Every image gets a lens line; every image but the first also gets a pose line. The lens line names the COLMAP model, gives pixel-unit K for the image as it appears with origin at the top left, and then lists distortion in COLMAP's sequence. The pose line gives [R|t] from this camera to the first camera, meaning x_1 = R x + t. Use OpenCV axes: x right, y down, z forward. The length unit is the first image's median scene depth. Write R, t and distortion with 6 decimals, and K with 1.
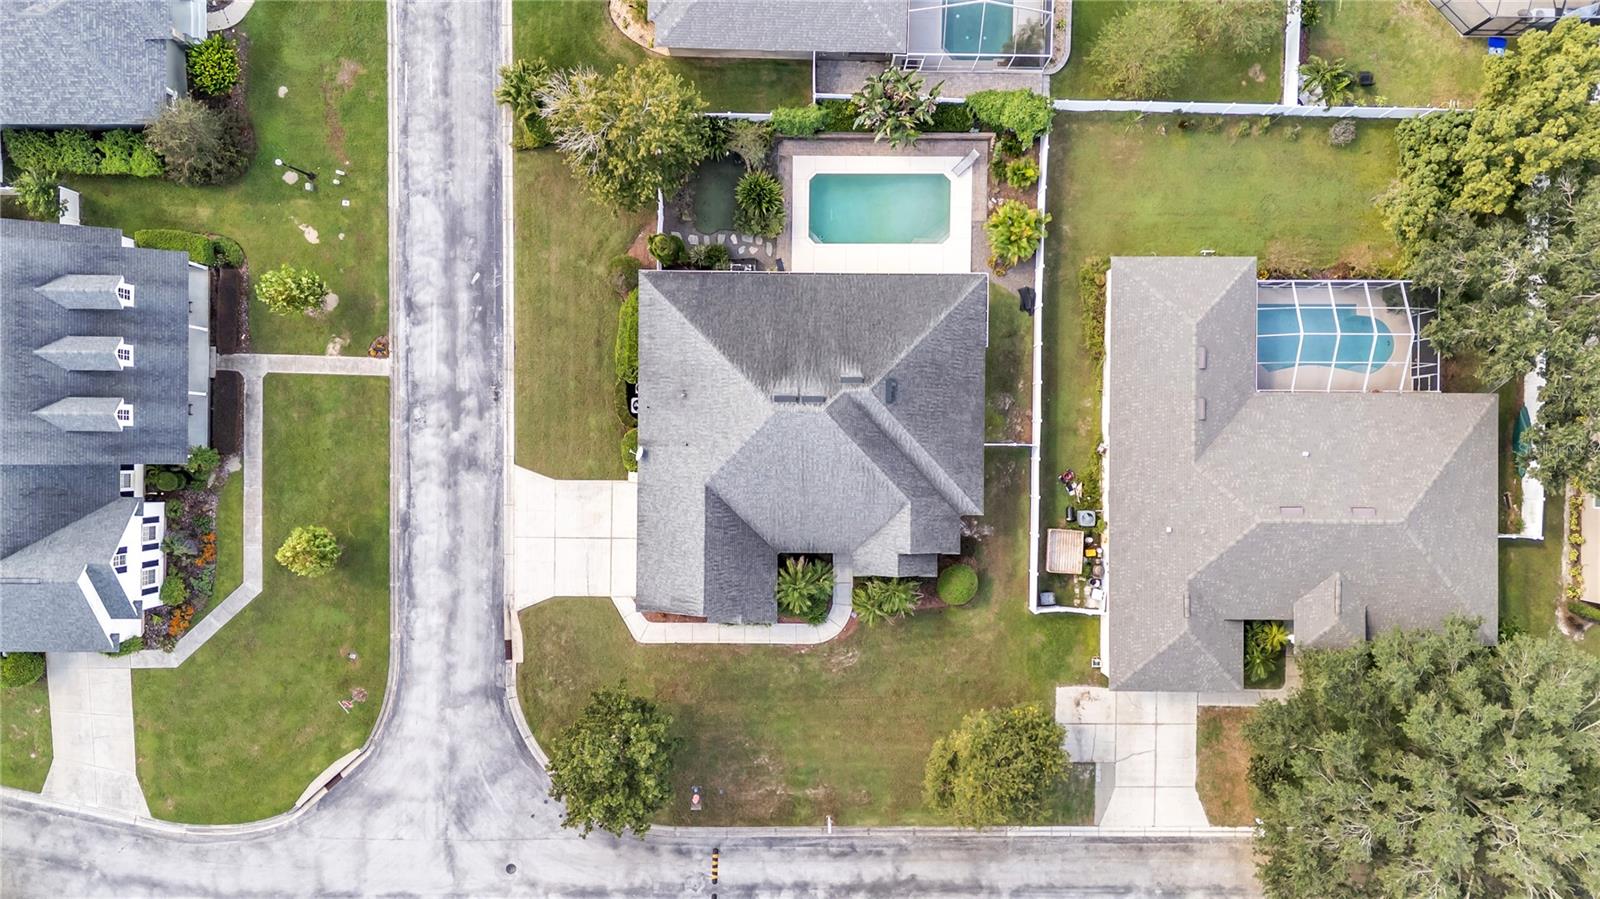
lens RADIAL K [[1169.8, 0, 802.0], [0, 1169.8, 446.7], [0, 0, 1]] dist [0.086473, -0.094827]
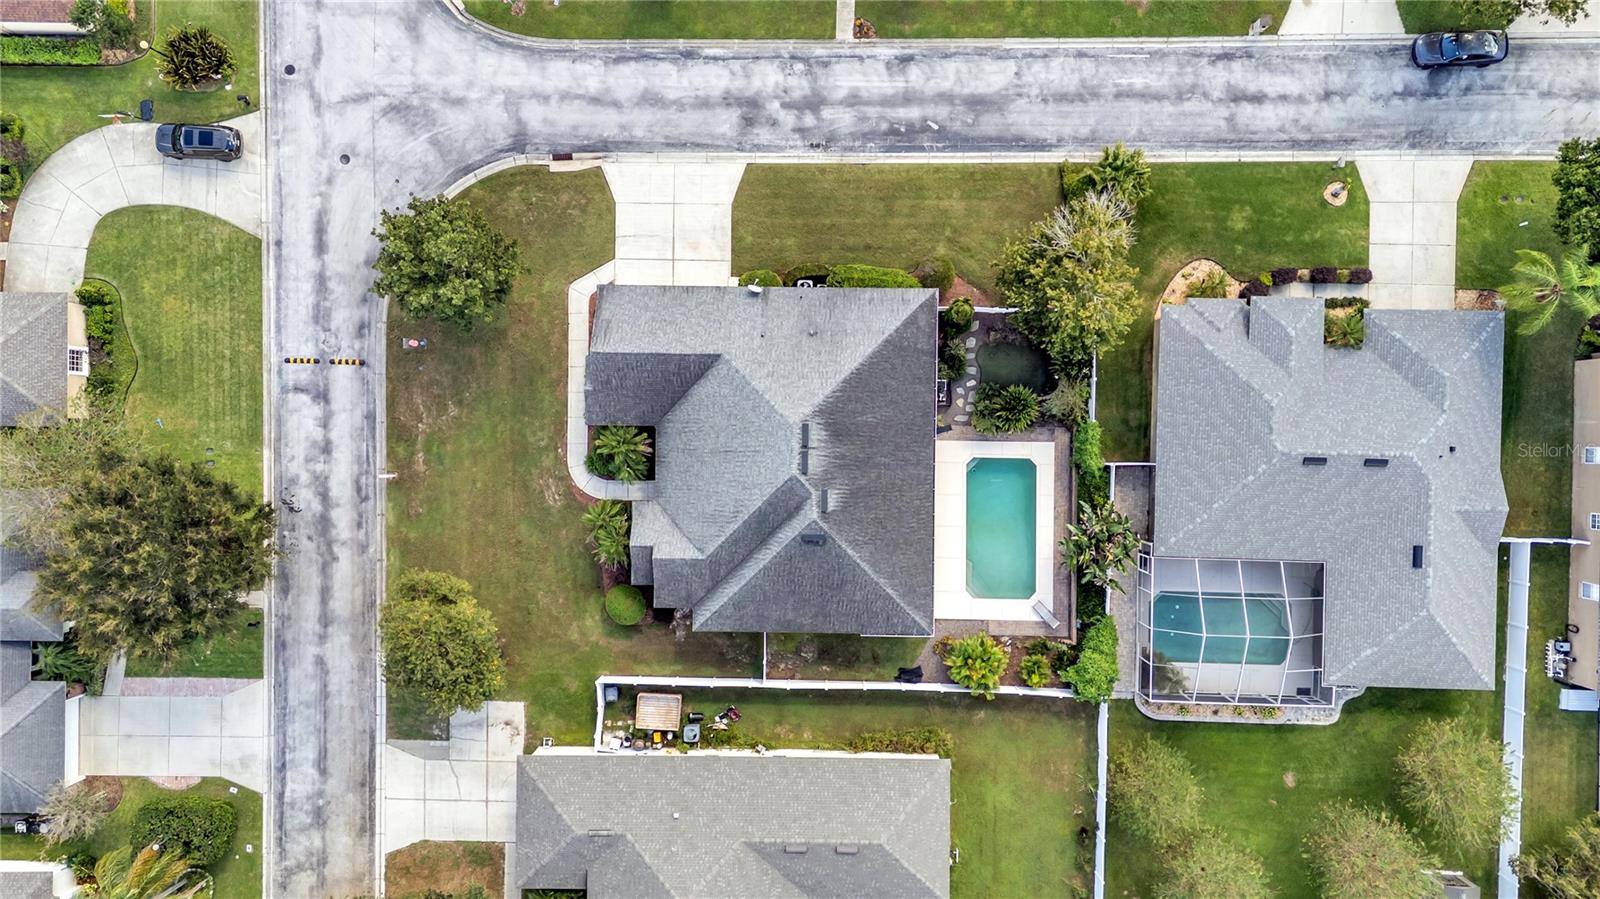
lens RADIAL K [[1169.8, 0, 802.0], [0, 1169.8, 446.7], [0, 0, 1]] dist [0.086473, -0.094827]
pose [[-0.003804, 0.999991, 0.002127, -0.005287], [-0.999946, -0.003824, 0.009658, -0.042369], [0.009666, -0.002090, 0.999951, -0.003109]]
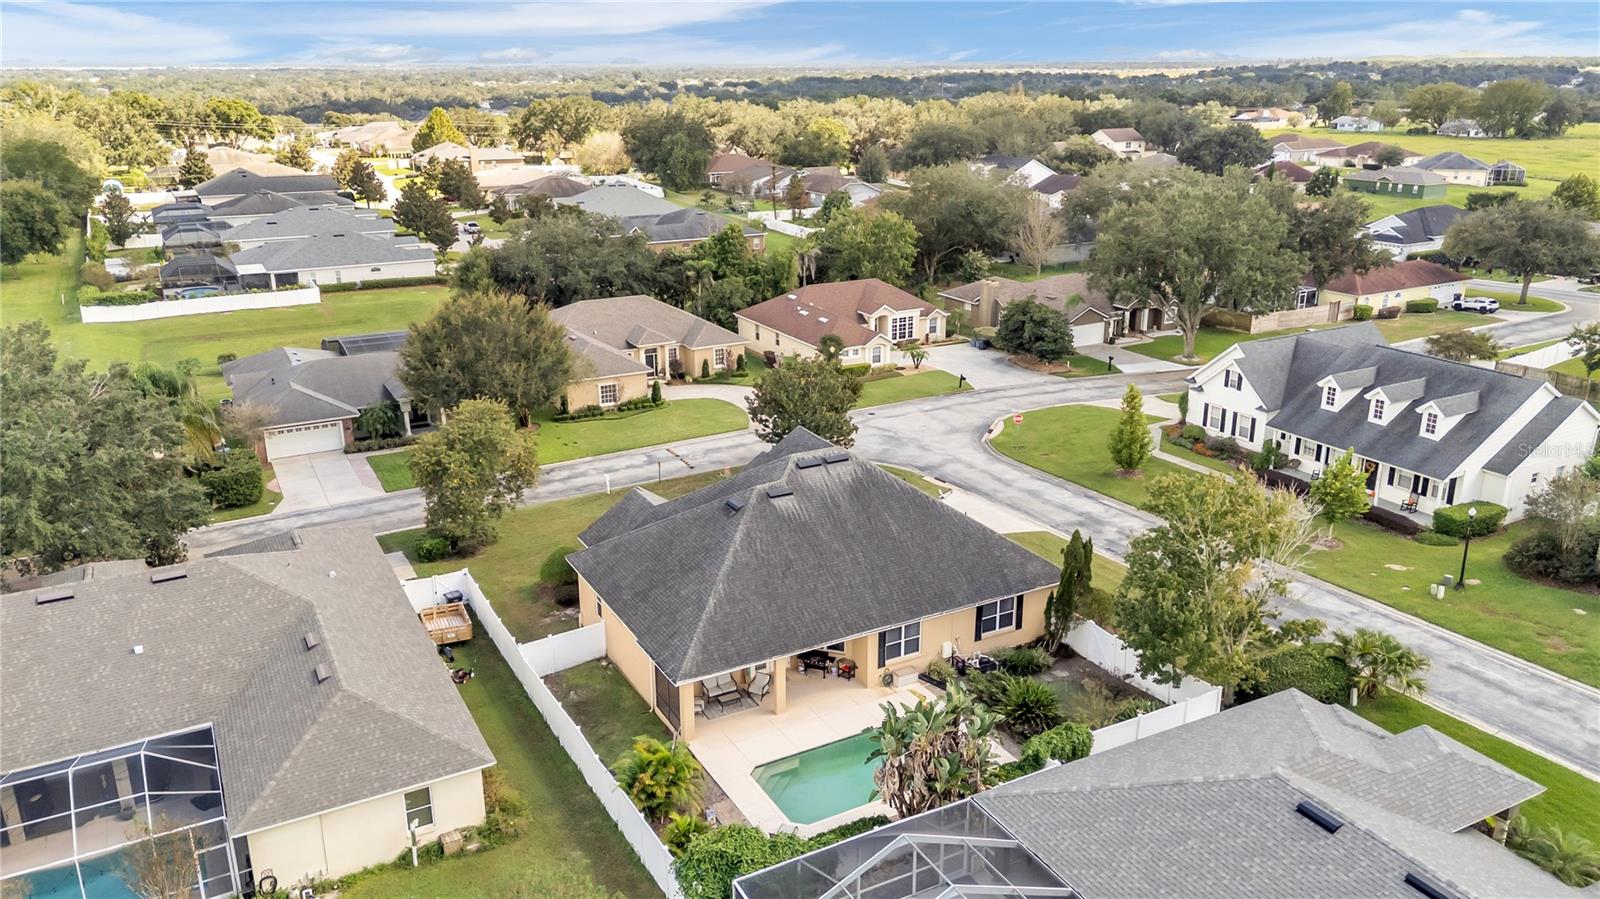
lens RADIAL K [[1169.8, 0, 802.0], [0, 1169.8, 446.7], [0, 0, 1]] dist [0.086473, -0.094827]
pose [[-0.873987, 0.151476, -0.461737, 0.366030], [-0.485946, -0.269362, 0.831445, -0.670569], [0.001570, 0.951052, 0.309028, 0.635157]]
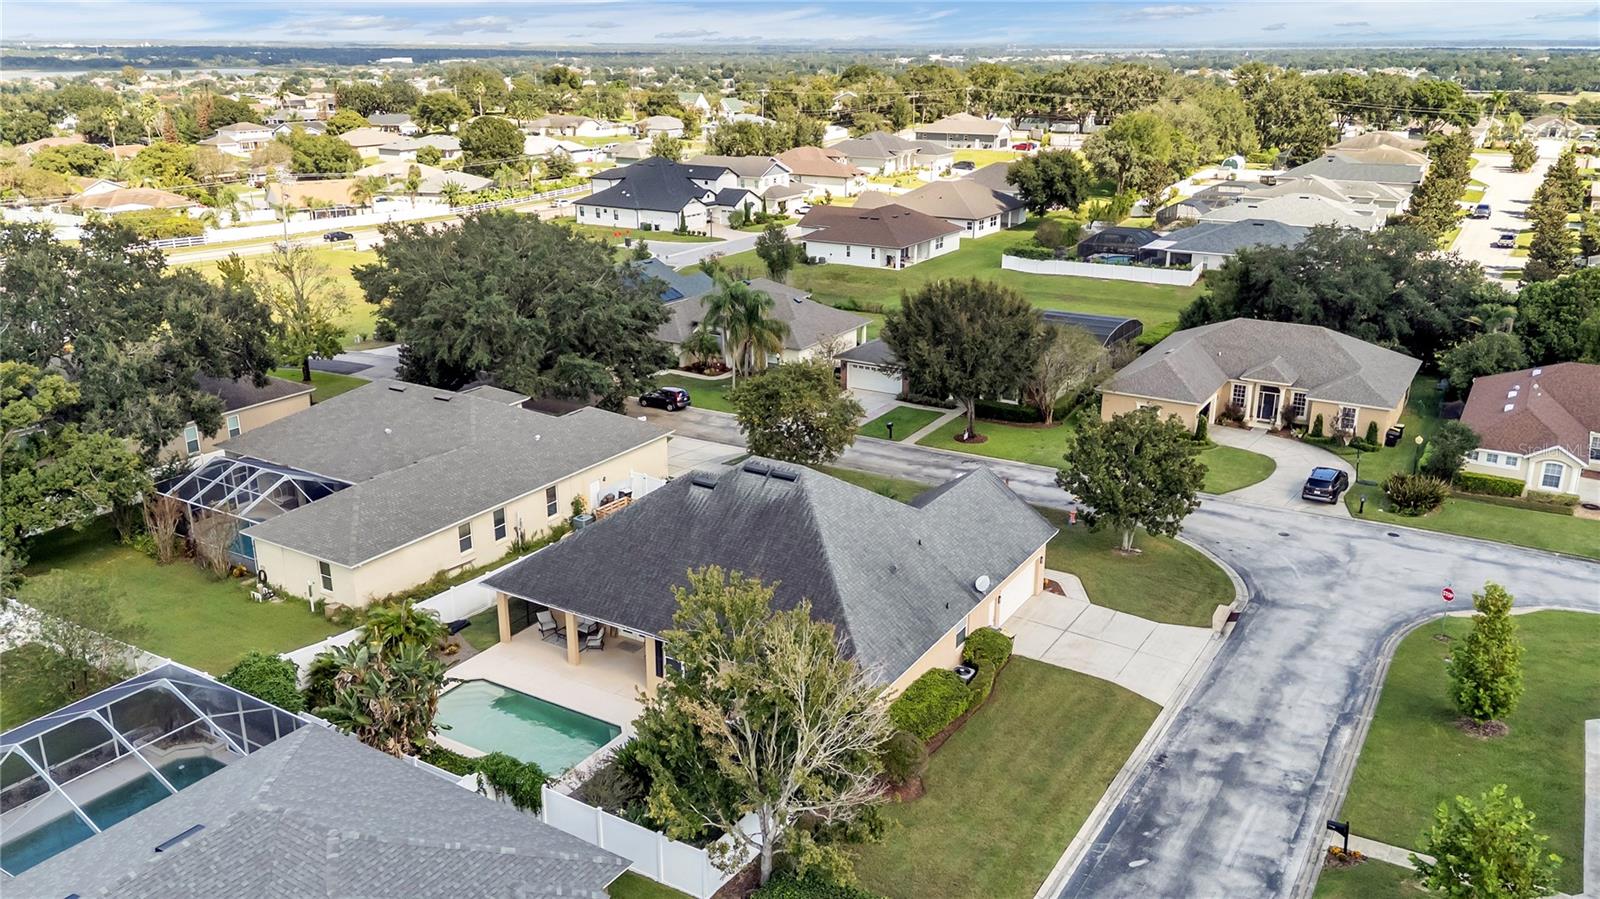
lens RADIAL K [[1207.1, 0, 800.0], [0, 1207.1, 449.5], [0, 0, 1]] dist [0.085764, -0.111554]
pose [[-0.854898, -0.168908, 0.490530, -0.388405], [0.518779, -0.270554, 0.810968, -0.638098], [-0.004264, 0.947771, 0.318922, 0.627609]]
